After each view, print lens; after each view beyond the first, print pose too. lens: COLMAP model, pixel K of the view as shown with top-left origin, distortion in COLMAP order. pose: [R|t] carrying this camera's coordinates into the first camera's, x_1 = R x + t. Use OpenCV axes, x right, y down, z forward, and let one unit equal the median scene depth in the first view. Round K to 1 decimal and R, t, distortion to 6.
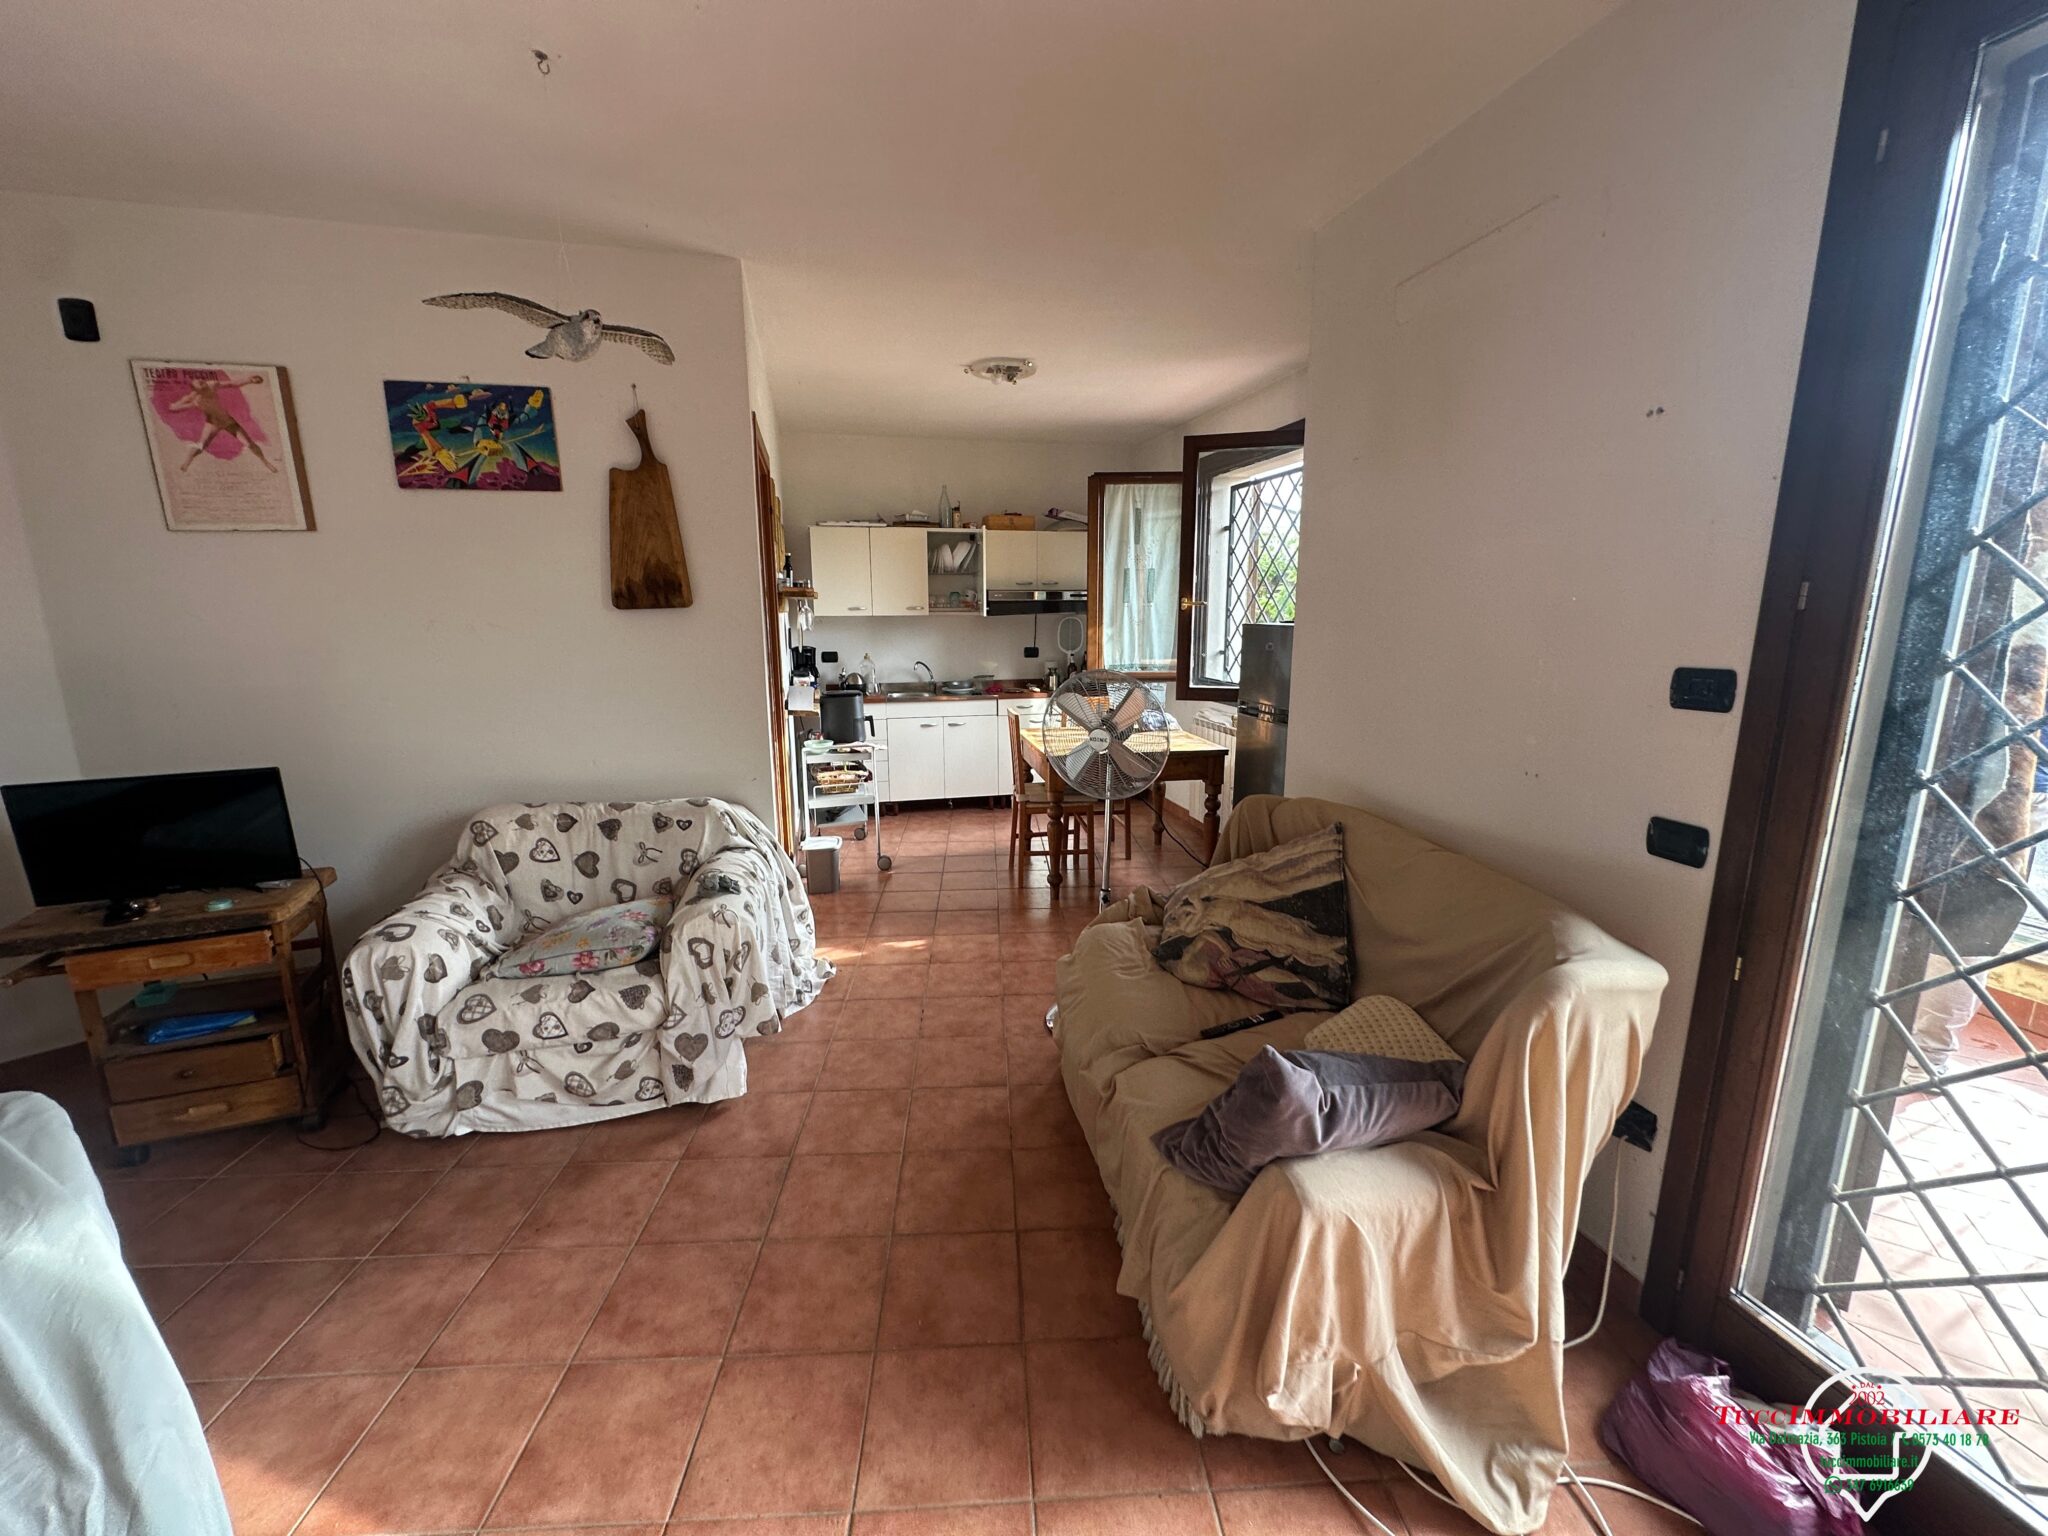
lens RADIAL K [[820.6, 0, 1023.3], [0, 820.6, 767.9], [0, 0, 1]] dist [-0.002434, 0.000181]
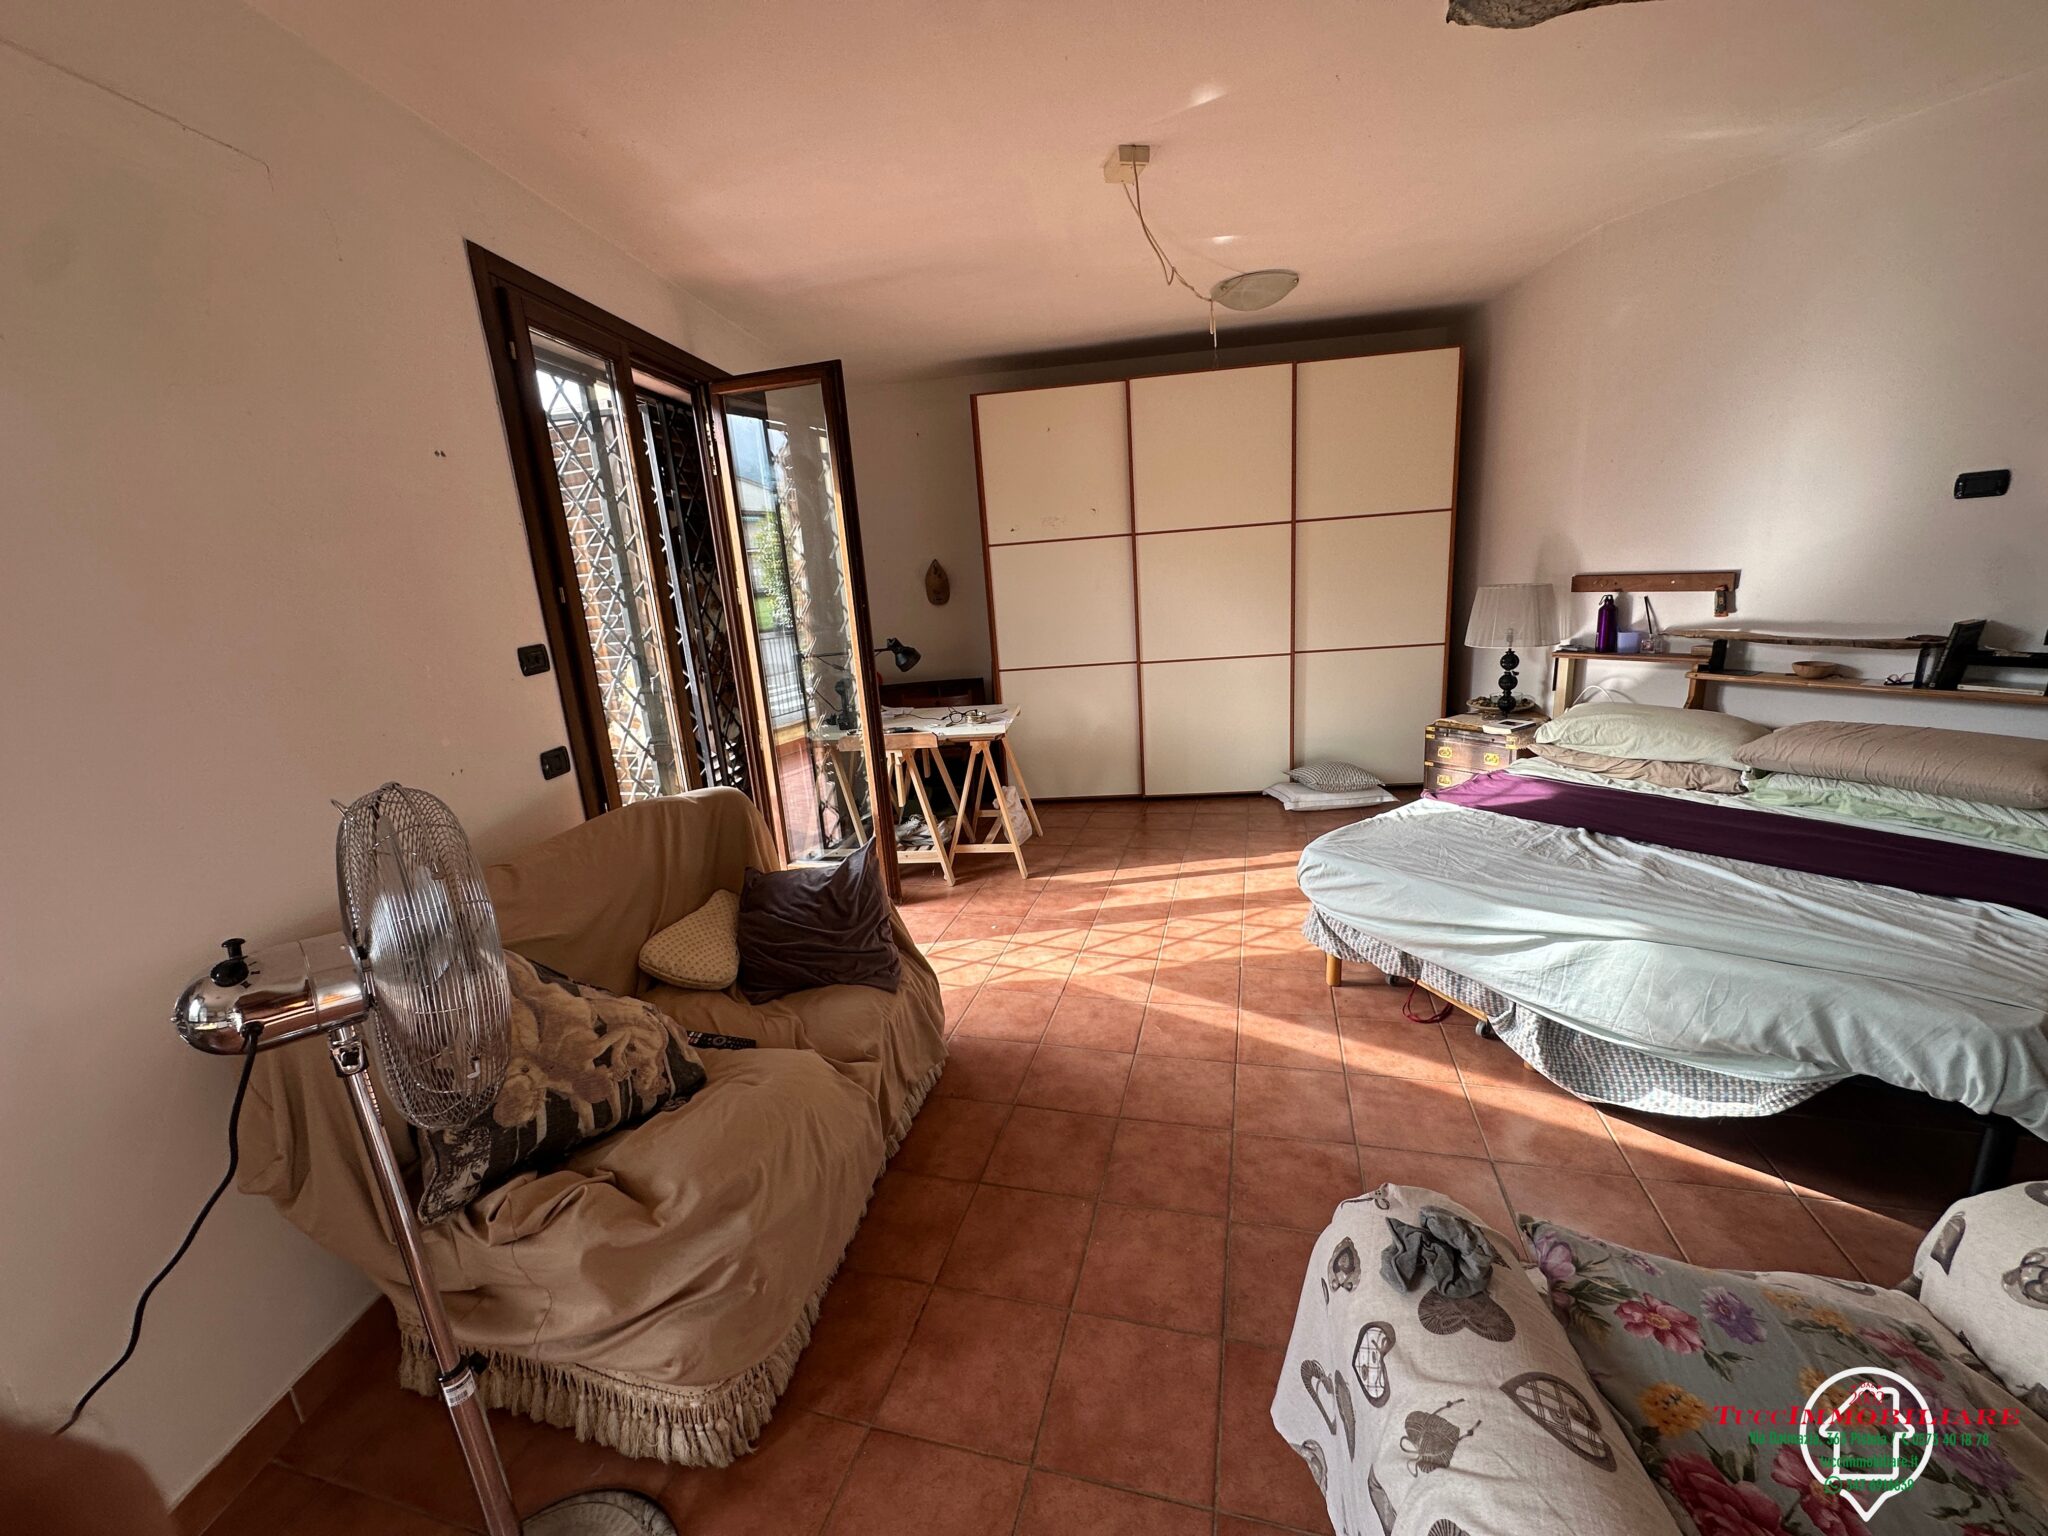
lens RADIAL K [[820.6, 0, 1023.3], [0, 820.6, 767.9], [0, 0, 1]] dist [-0.002434, 0.000181]
pose [[-0.945334, -0.006444, 0.326040, -0.324608], [0.136204, 0.900620, 0.412713, -0.265598], [-0.296298, 0.434560, -0.850509, 1.342887]]
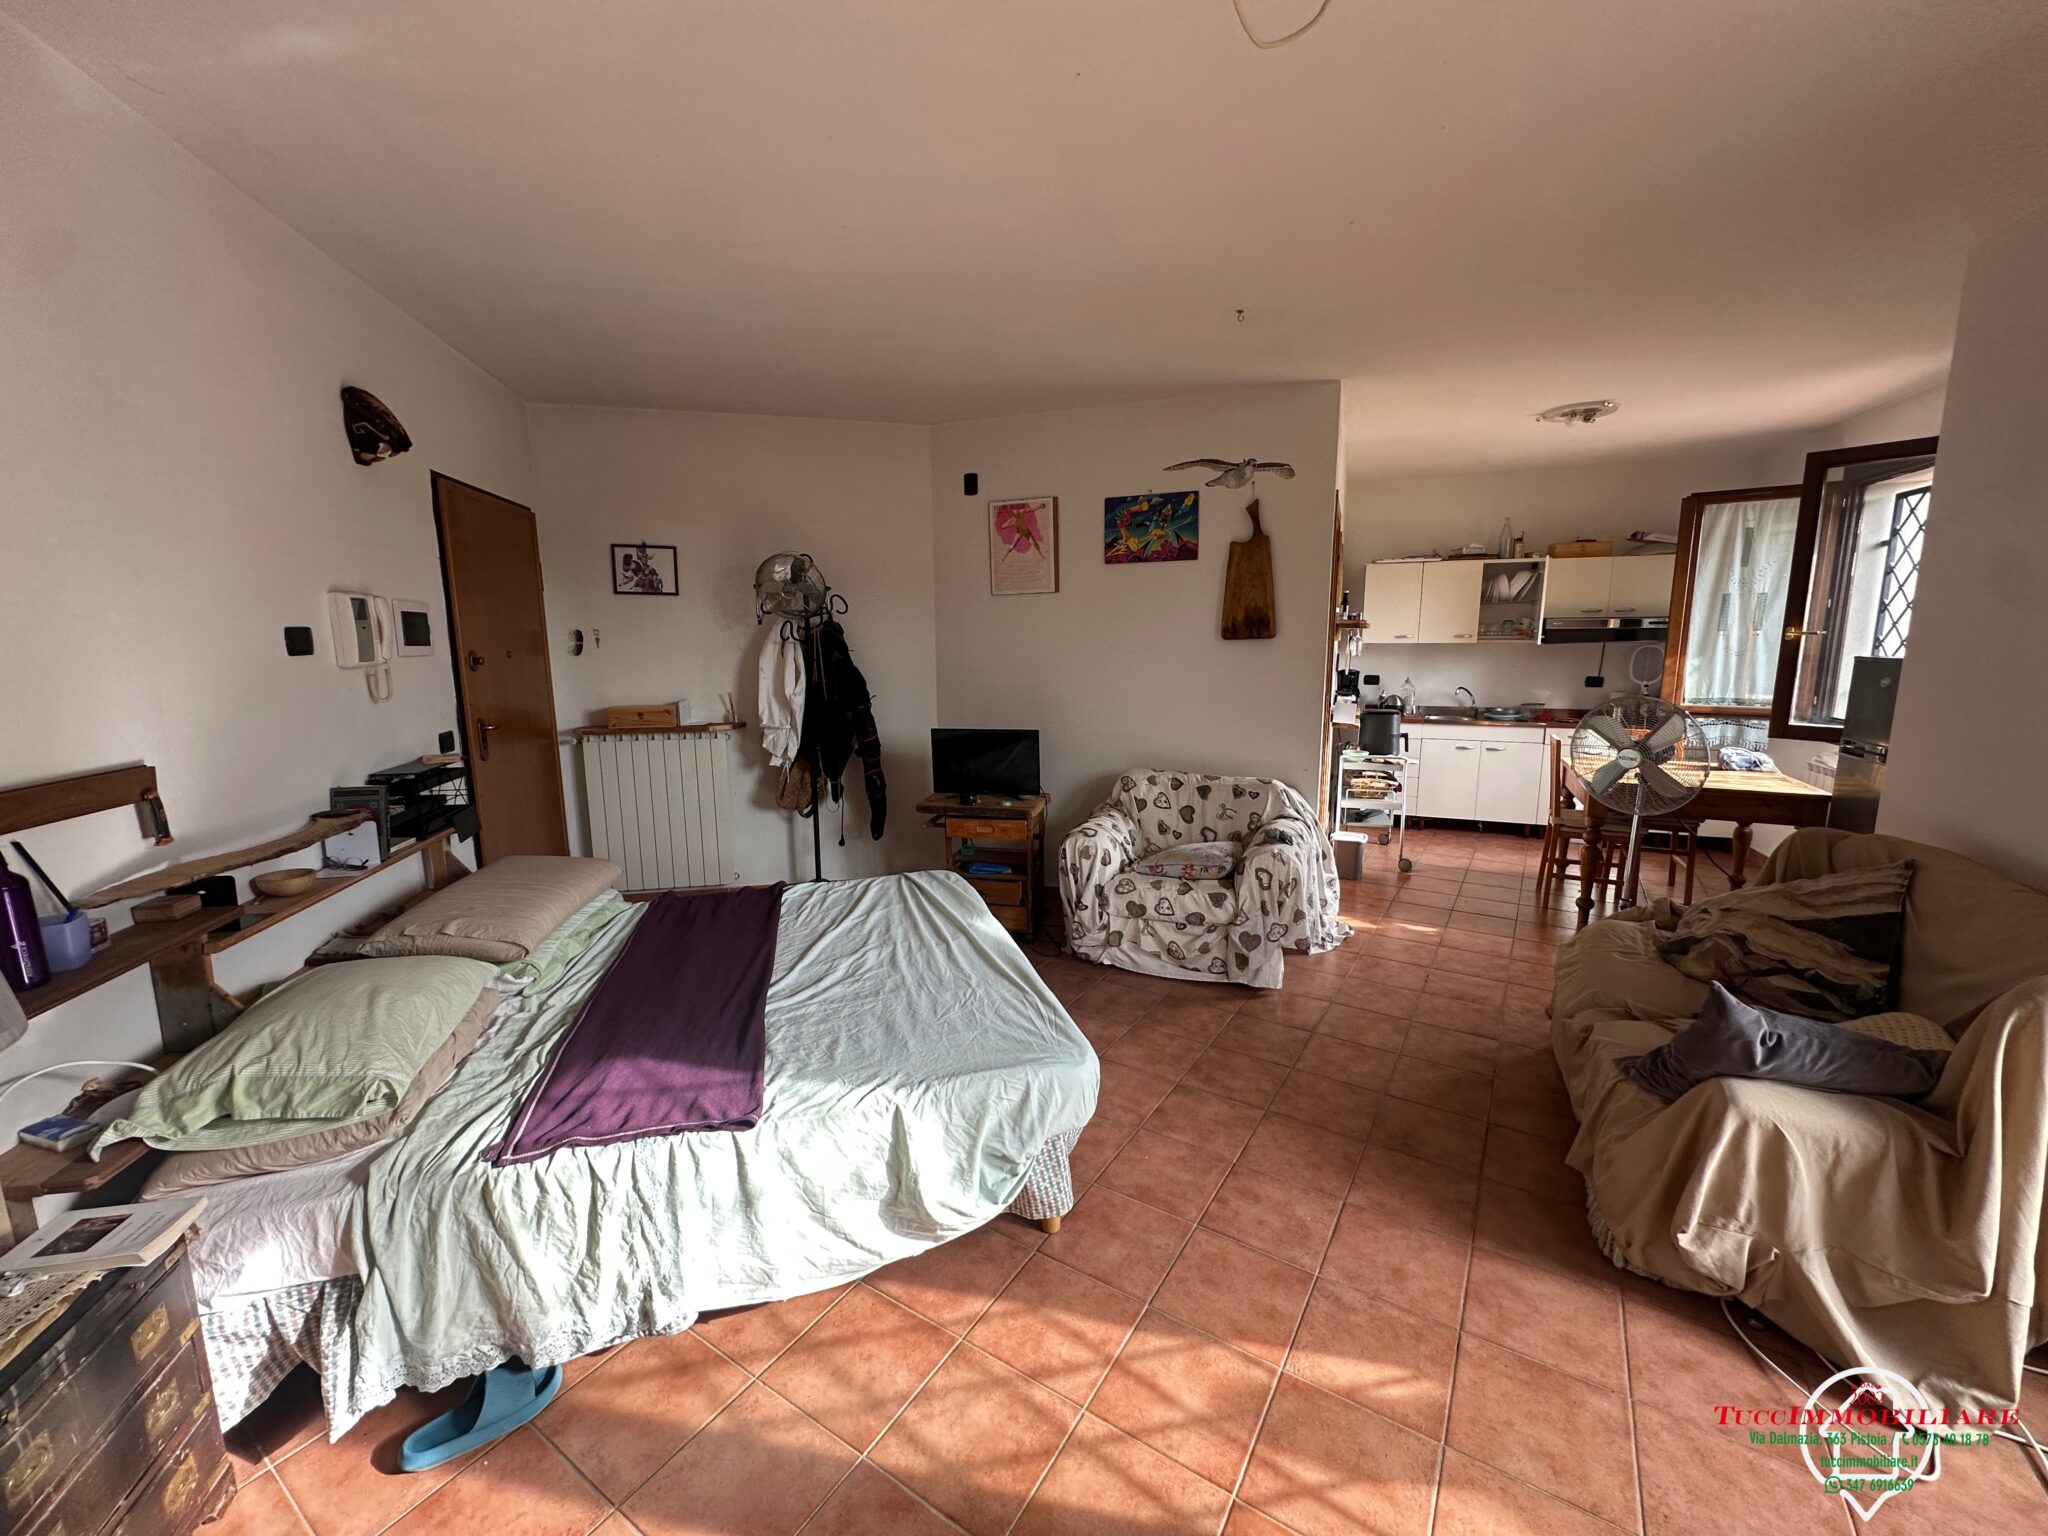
lens RADIAL K [[820.6, 0, 1023.3], [0, 820.6, 767.9], [0, 0, 1]] dist [-0.002434, 0.000181]
pose [[0.813183, 0.093192, -0.574499, 0.071056], [-0.109232, 0.993994, 0.006625, 0.066839], [0.571666, 0.057366, 0.818479, -0.417629]]
